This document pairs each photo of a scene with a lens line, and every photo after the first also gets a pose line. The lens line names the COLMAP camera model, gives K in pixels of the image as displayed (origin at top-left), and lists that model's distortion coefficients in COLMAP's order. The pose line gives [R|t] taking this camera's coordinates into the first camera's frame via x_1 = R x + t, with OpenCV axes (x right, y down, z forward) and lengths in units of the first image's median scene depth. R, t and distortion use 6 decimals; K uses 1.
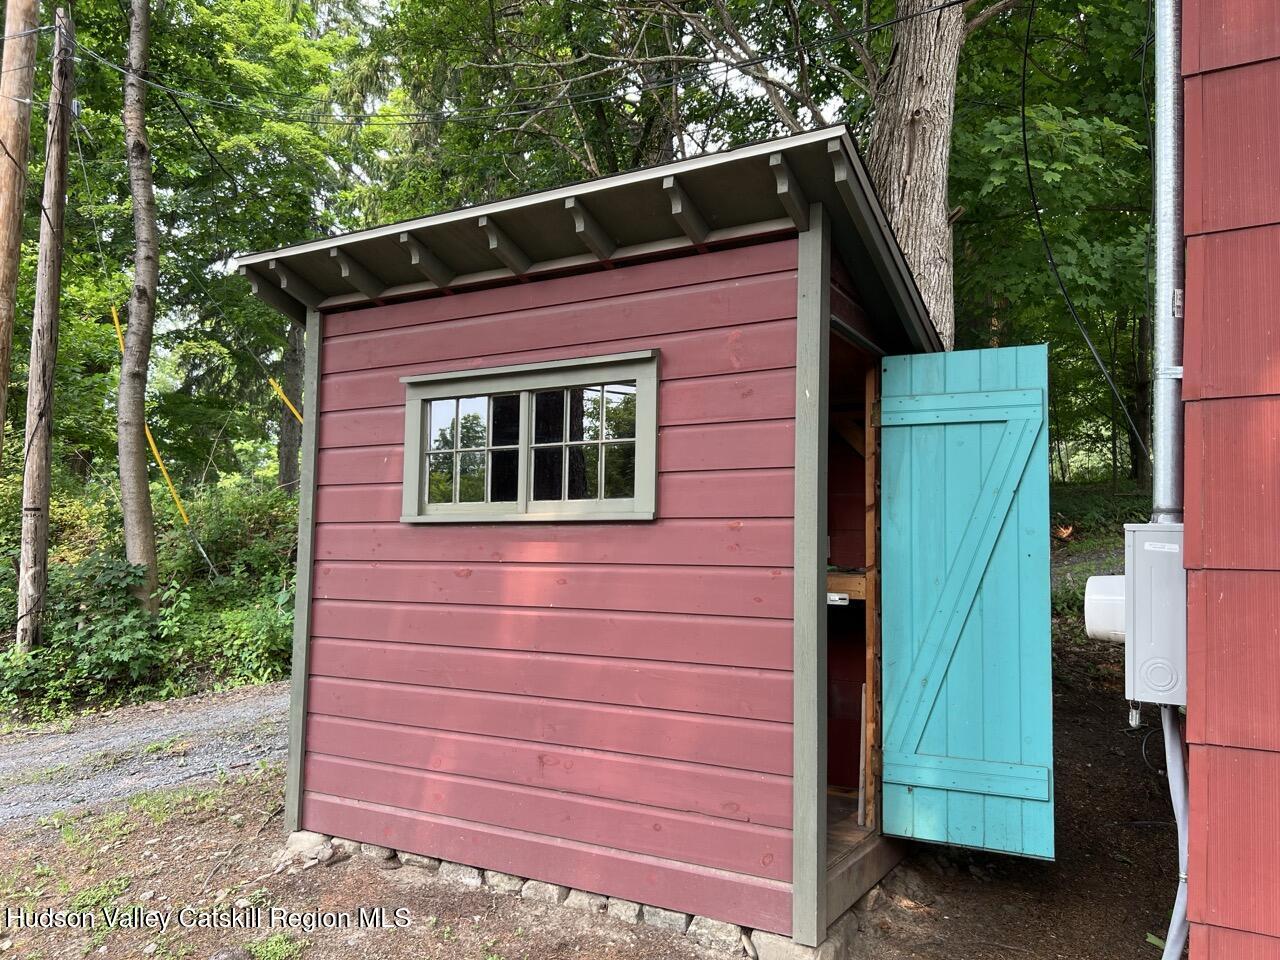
lens RADIAL K [[963.2, 0, 639.1], [0, 963.2, 489.4], [0, 0, 1]] dist [0.003883, 0.001871]
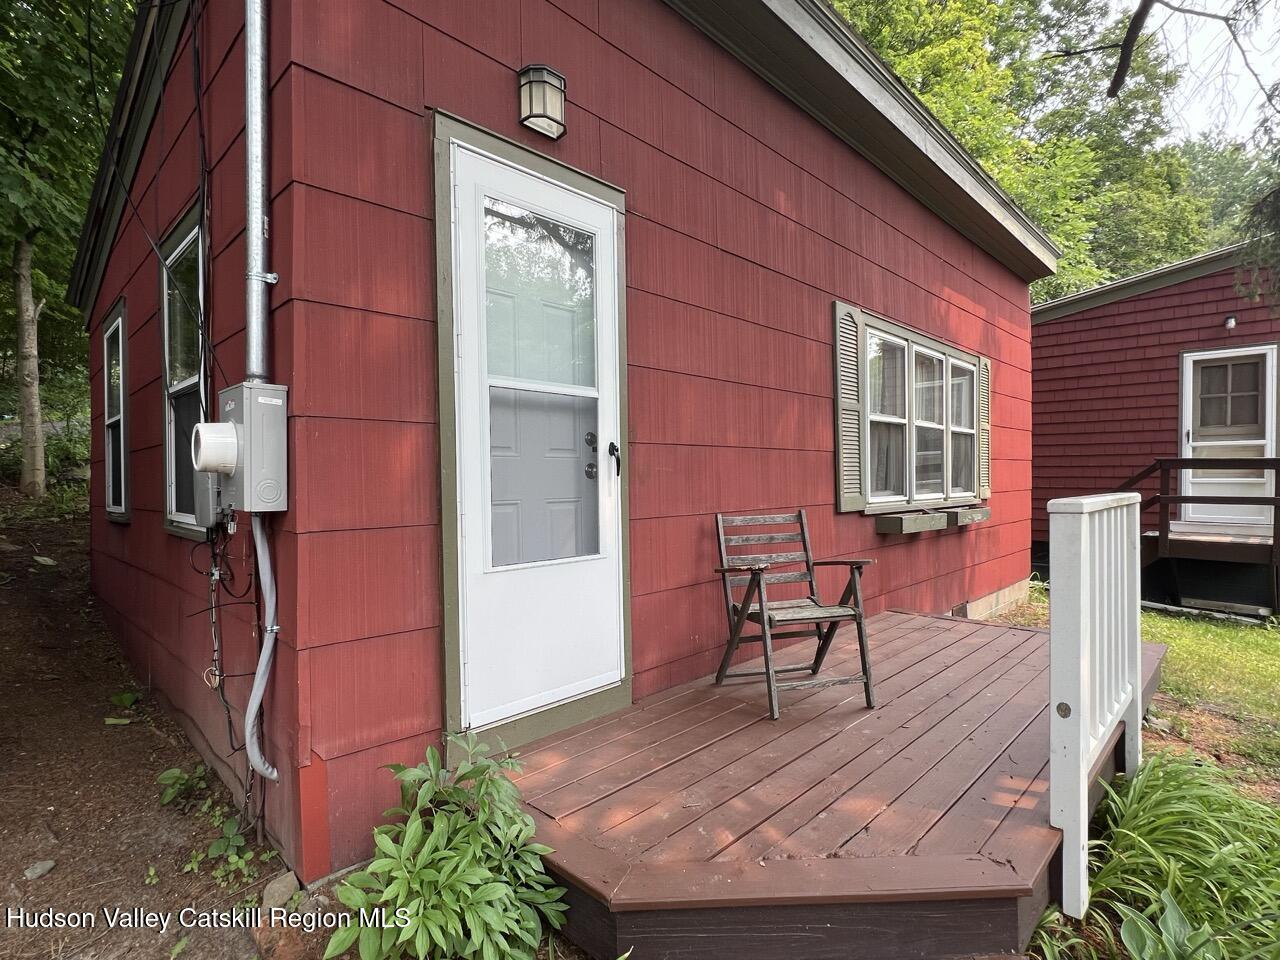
lens RADIAL K [[641.5, 0, 640.0], [0, 641.5, 480.0], [0, 0, 1]] dist [0.001498, 0.000186]
pose [[0.207925, -0.036952, 0.977447, -0.148168], [-0.064627, 0.996584, 0.051423, 0.052857], [-0.976007, -0.073862, 0.204827, 0.158150]]
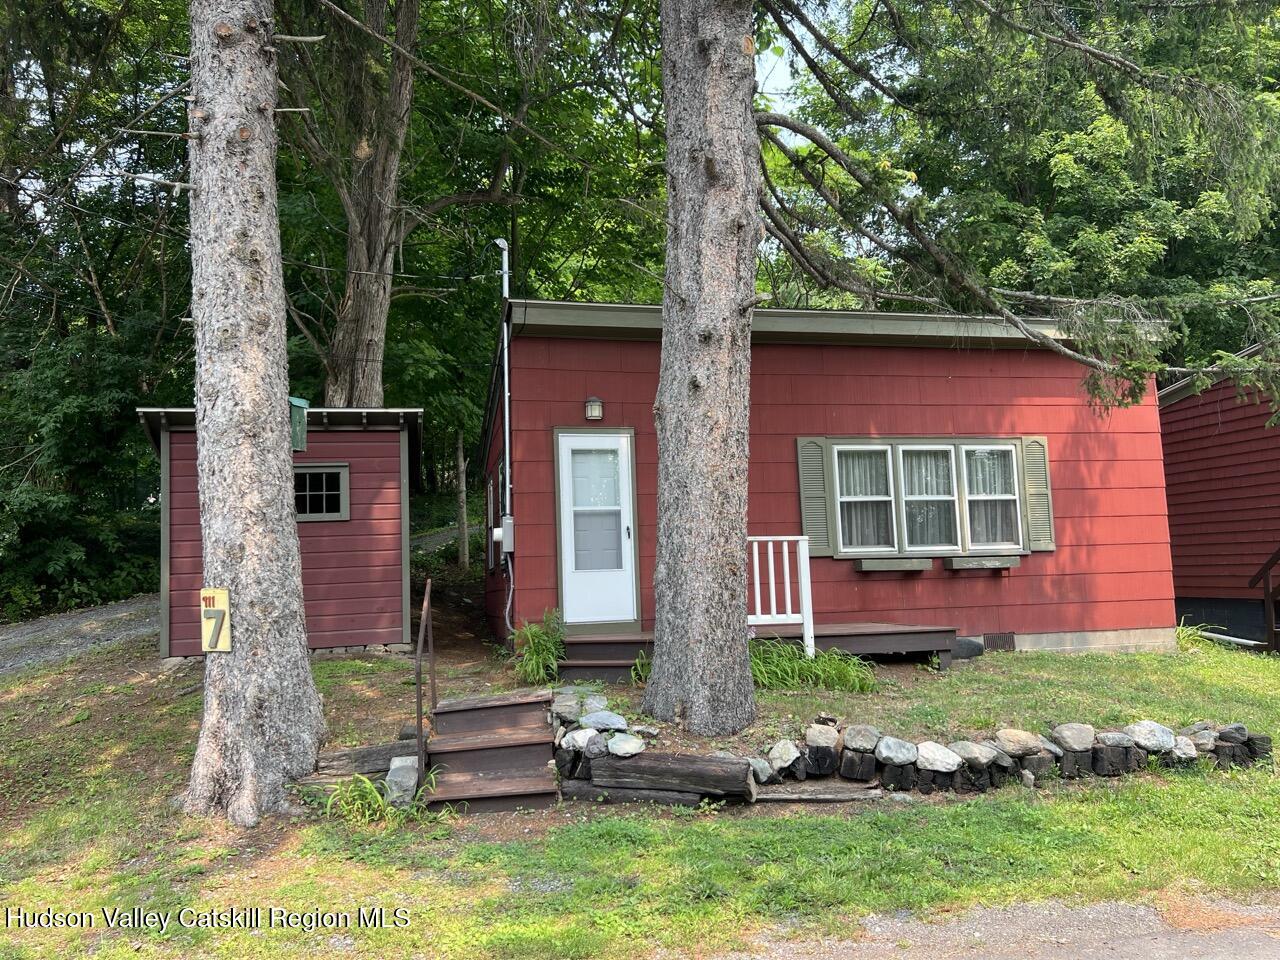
lens RADIAL K [[948.6, 0, 640.0], [0, 948.6, 480.0], [0, 0, 1]] dist [0.154344, -0.308708]
pose [[0.706697, 0.020154, 0.707230, -1.474361], [-0.001738, 0.999641, -0.026750, -0.014623], [-0.707515, 0.017675, 0.706478, -1.776458]]
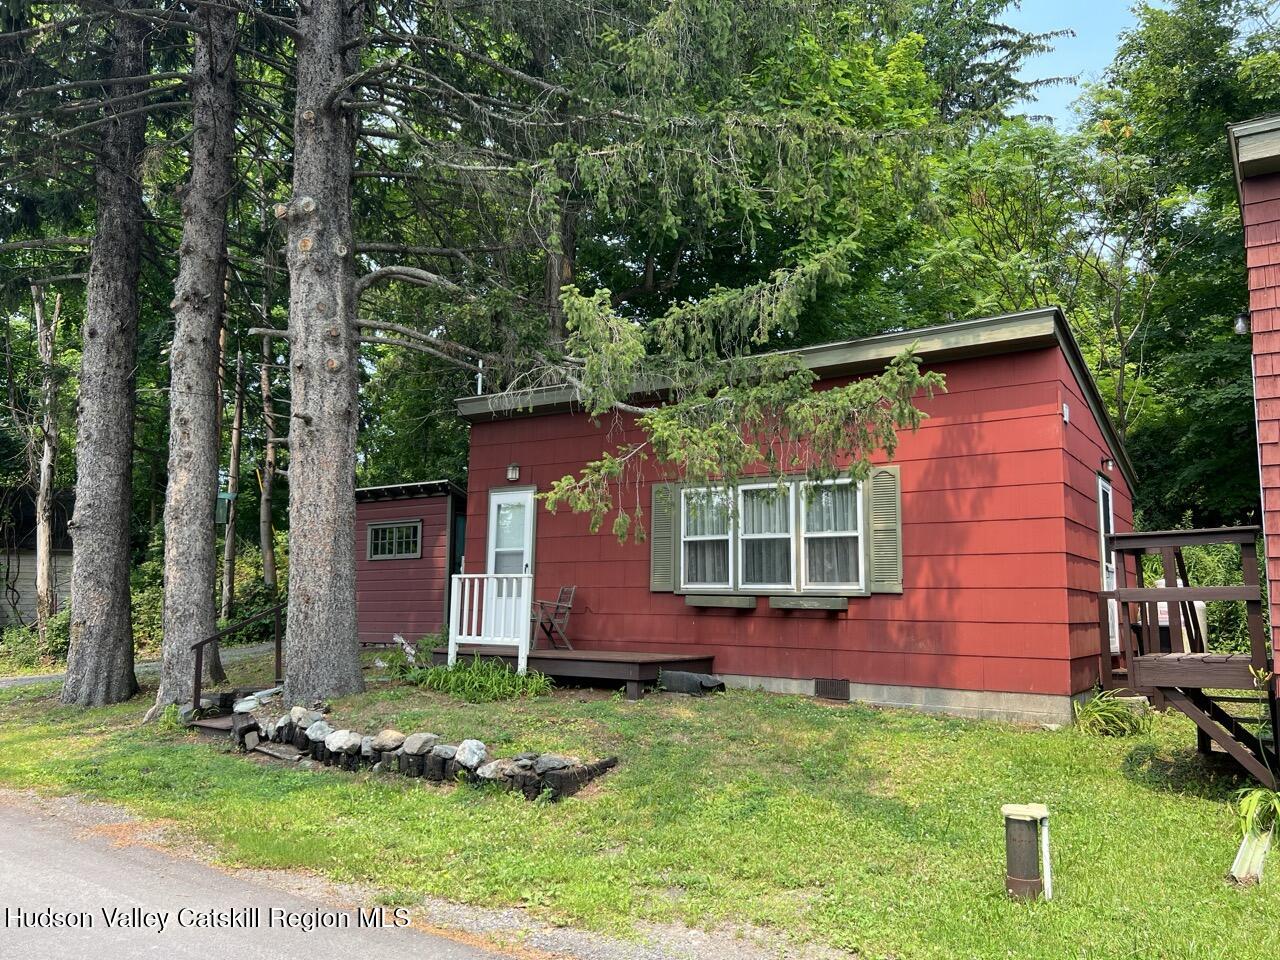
lens RADIAL K [[948.6, 0, 640.0], [0, 948.6, 480.0], [0, 0, 1]] dist [0.154344, -0.308708]
pose [[0.999217, -0.020947, -0.033552, 1.183040], [0.019005, 0.998183, -0.057184, -0.055544], [0.034689, 0.056502, 0.997800, -3.414361]]
